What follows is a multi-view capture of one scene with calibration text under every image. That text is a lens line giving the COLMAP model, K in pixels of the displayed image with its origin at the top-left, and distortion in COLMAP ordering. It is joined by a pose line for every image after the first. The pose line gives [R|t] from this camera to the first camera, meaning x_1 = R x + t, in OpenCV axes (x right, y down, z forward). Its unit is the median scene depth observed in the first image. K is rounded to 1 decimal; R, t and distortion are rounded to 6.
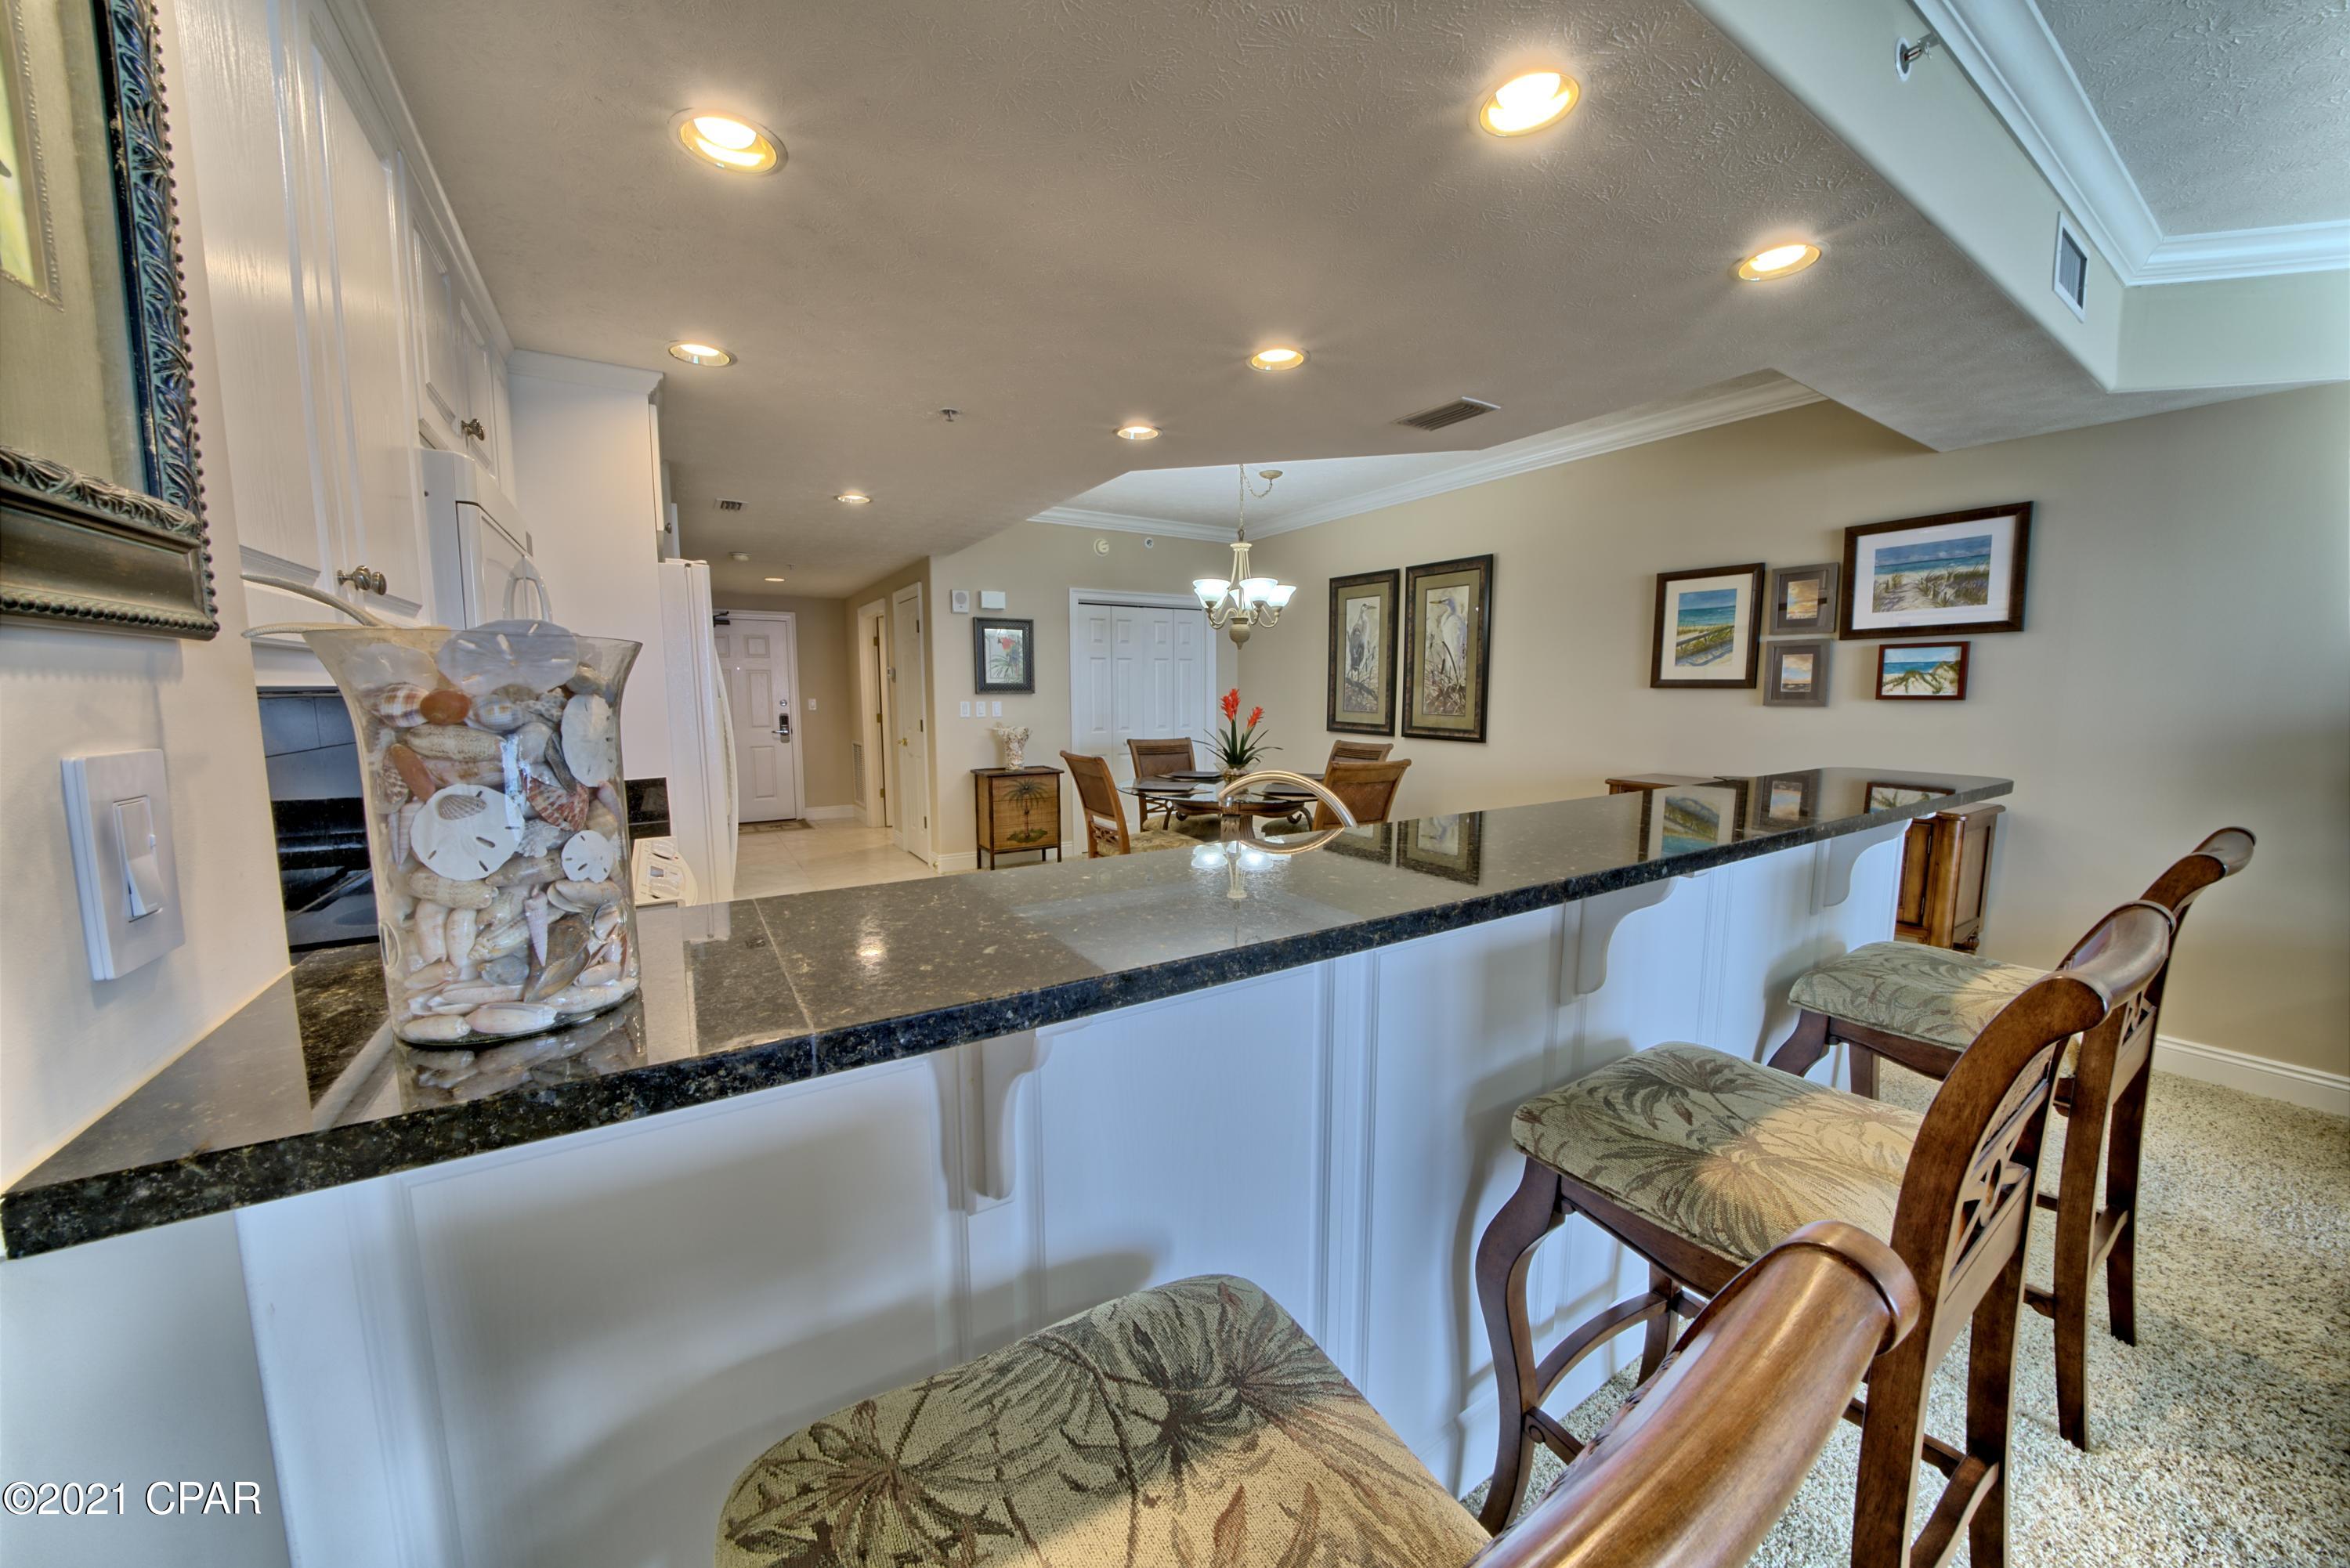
lens RADIAL K [[807.8, 0, 1175.4], [0, 807.8, 784.0], [0, 0, 1]] dist [-0.026534, 0.003123]
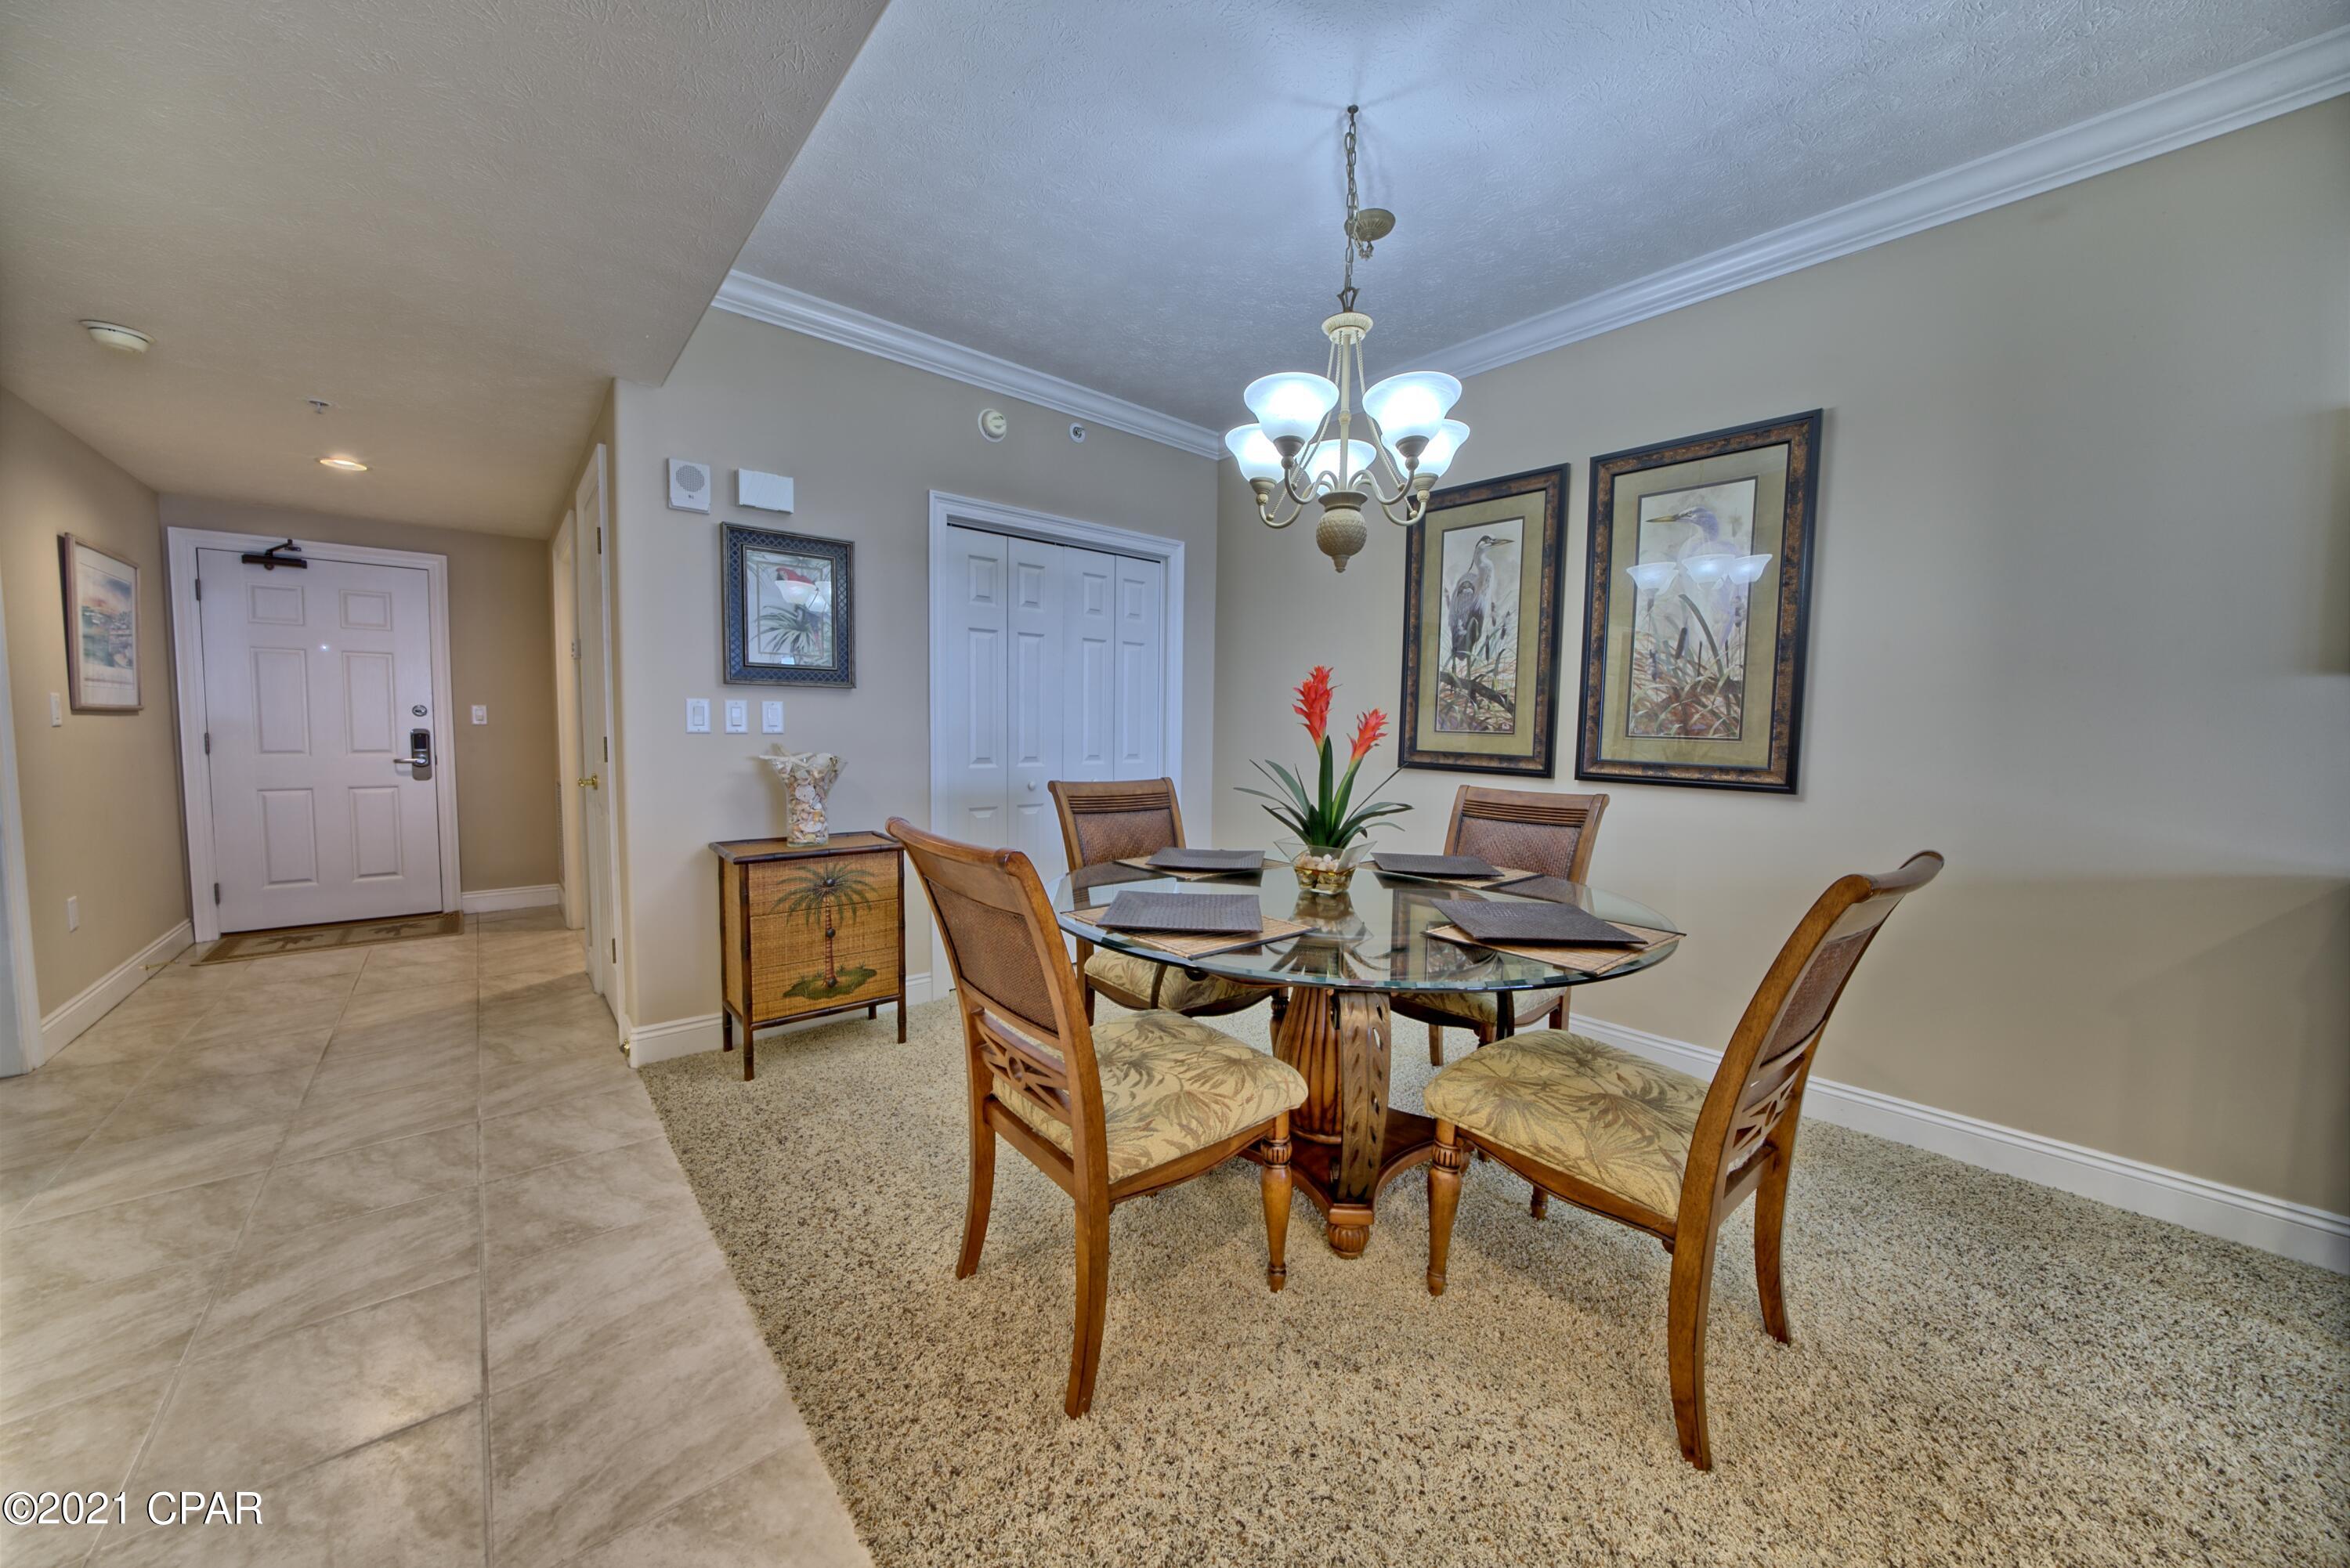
lens RADIAL K [[807.8, 0, 1167.3], [0, 807.8, 788.0], [0, 0, 1]] dist [-0.026534, 0.003123]
pose [[0.988859, 0.005041, 0.148773, -0.059591], [0.000935, 0.999196, -0.040073, -0.031487], [-0.148855, 0.039766, 0.988059, 0.505725]]
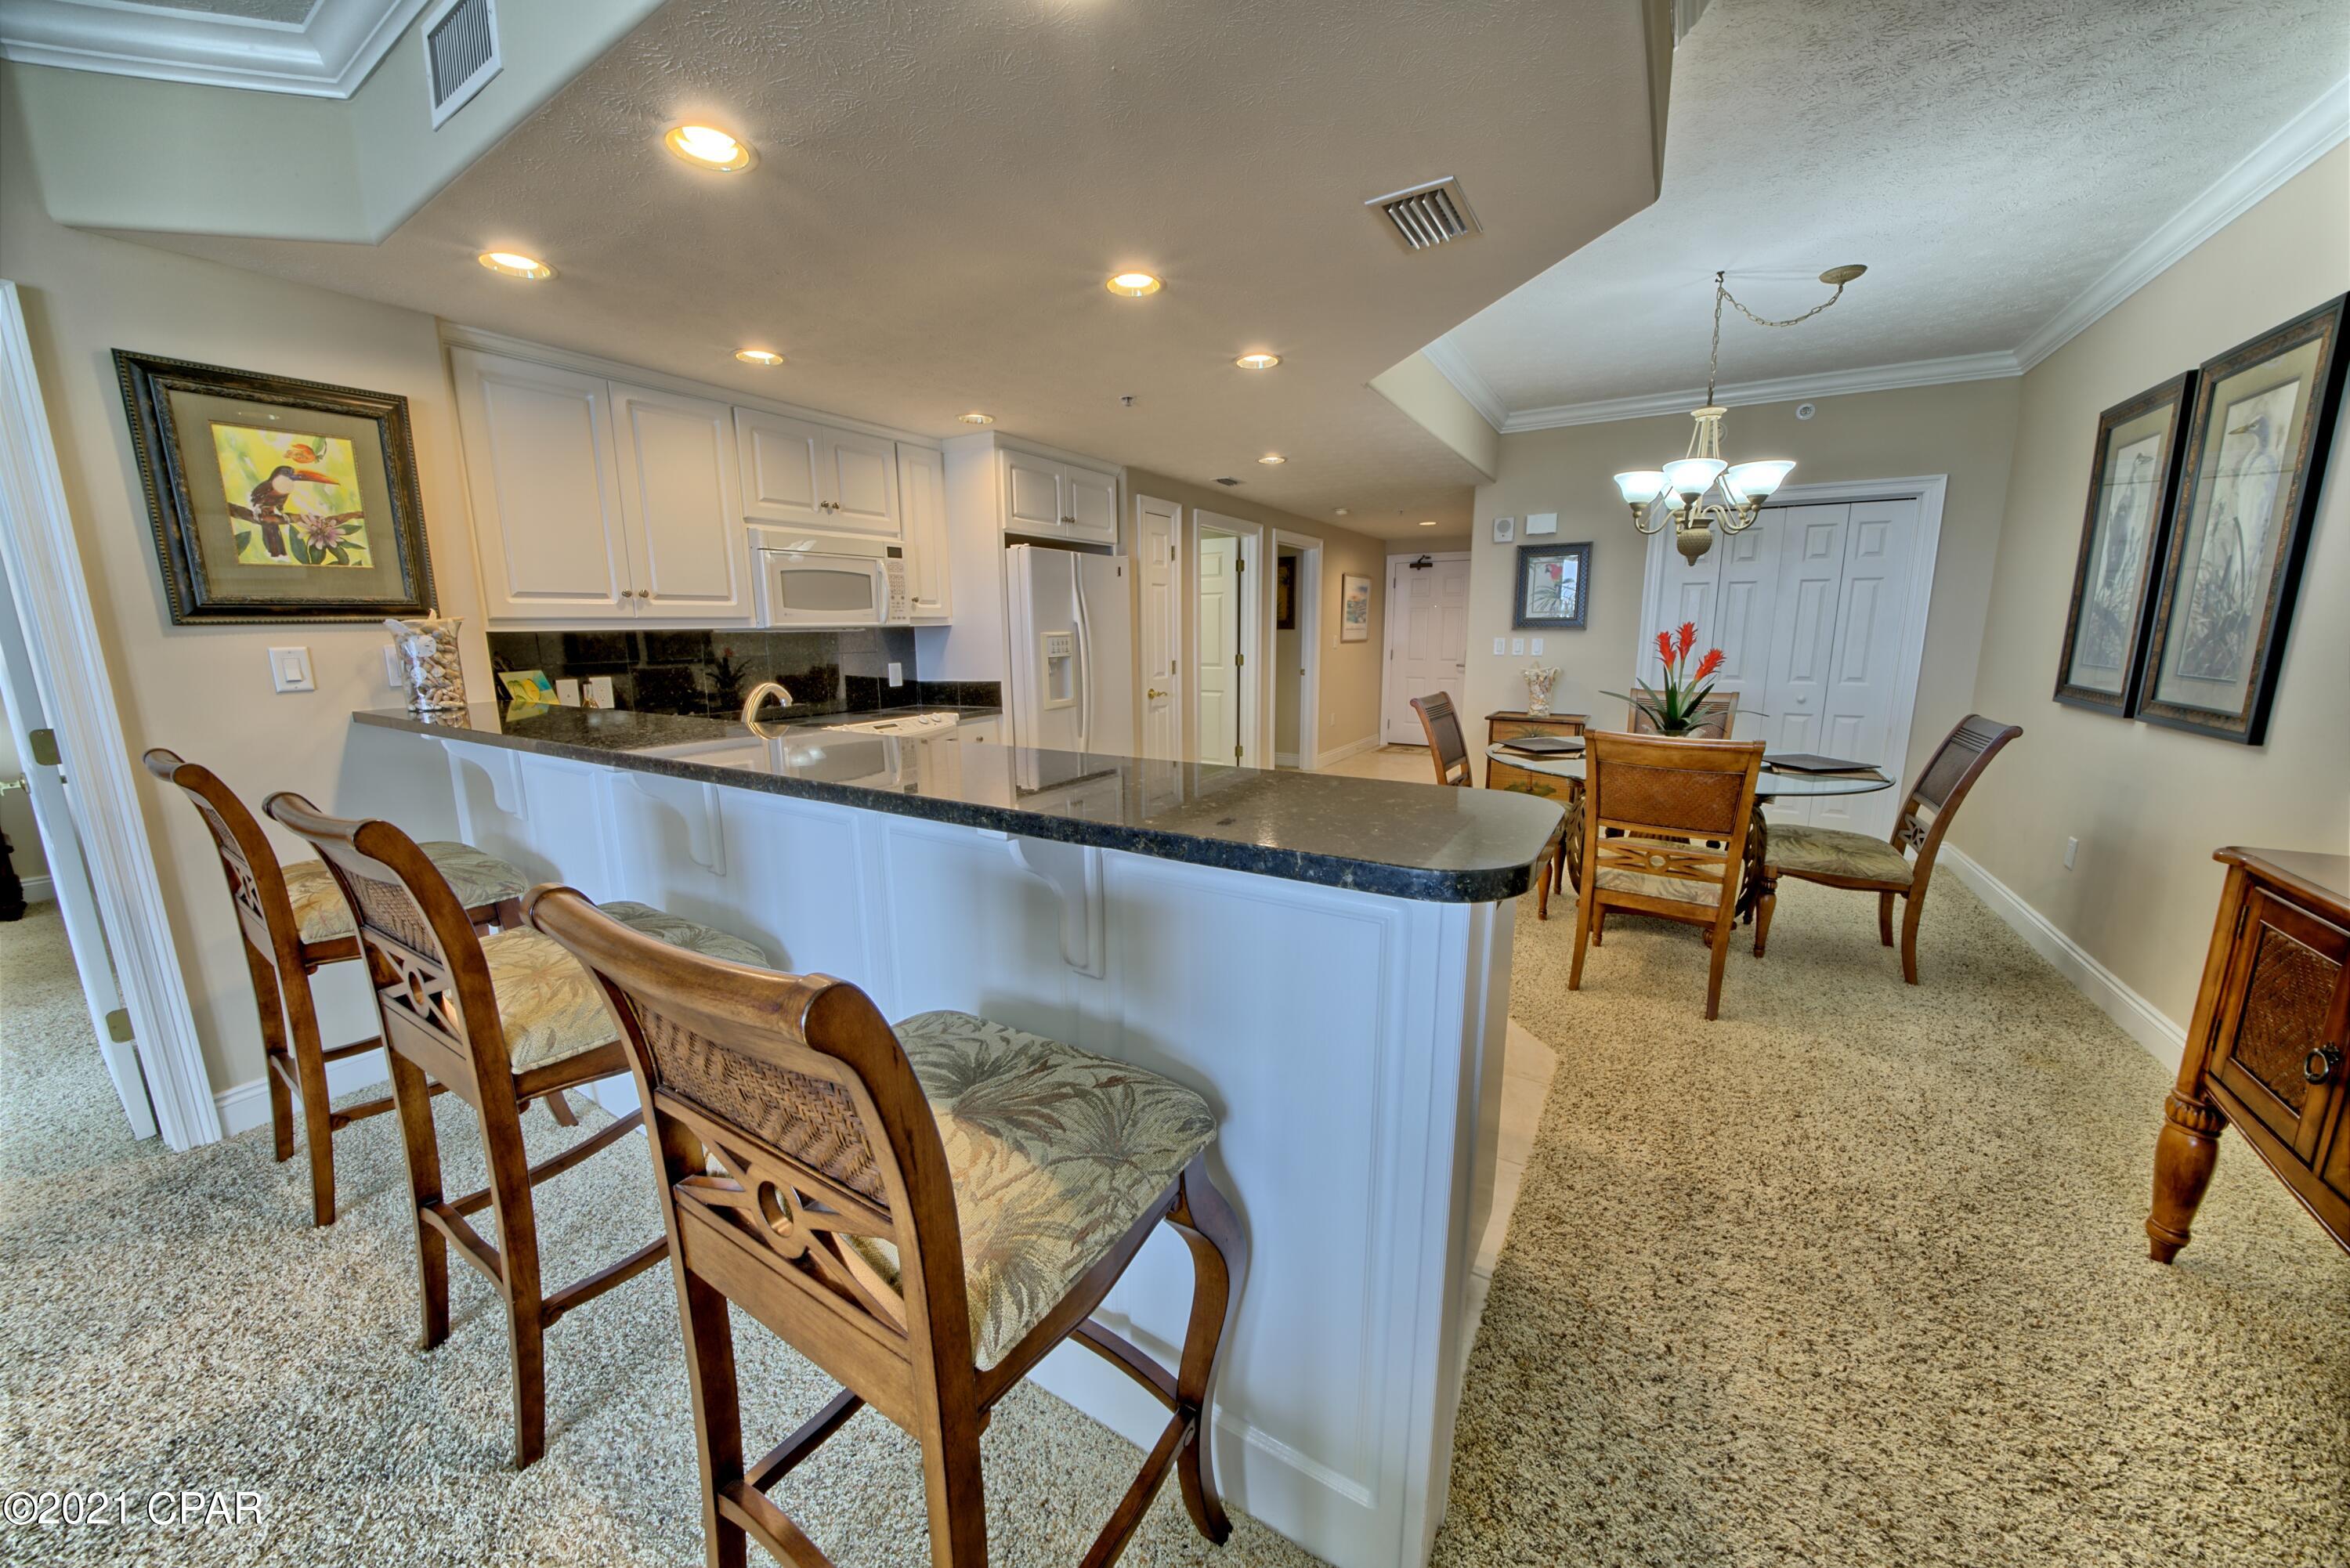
lens RADIAL K [[807.8, 0, 1168.3], [0, 807.8, 784.2], [0, 0, 1]] dist [-0.026534, 0.003123]
pose [[0.431261, 0.169060, -0.886246, 0.443494], [-0.101588, 0.985140, 0.138490, -0.025084], [0.896489, 0.030307, 0.442027, 0.246302]]
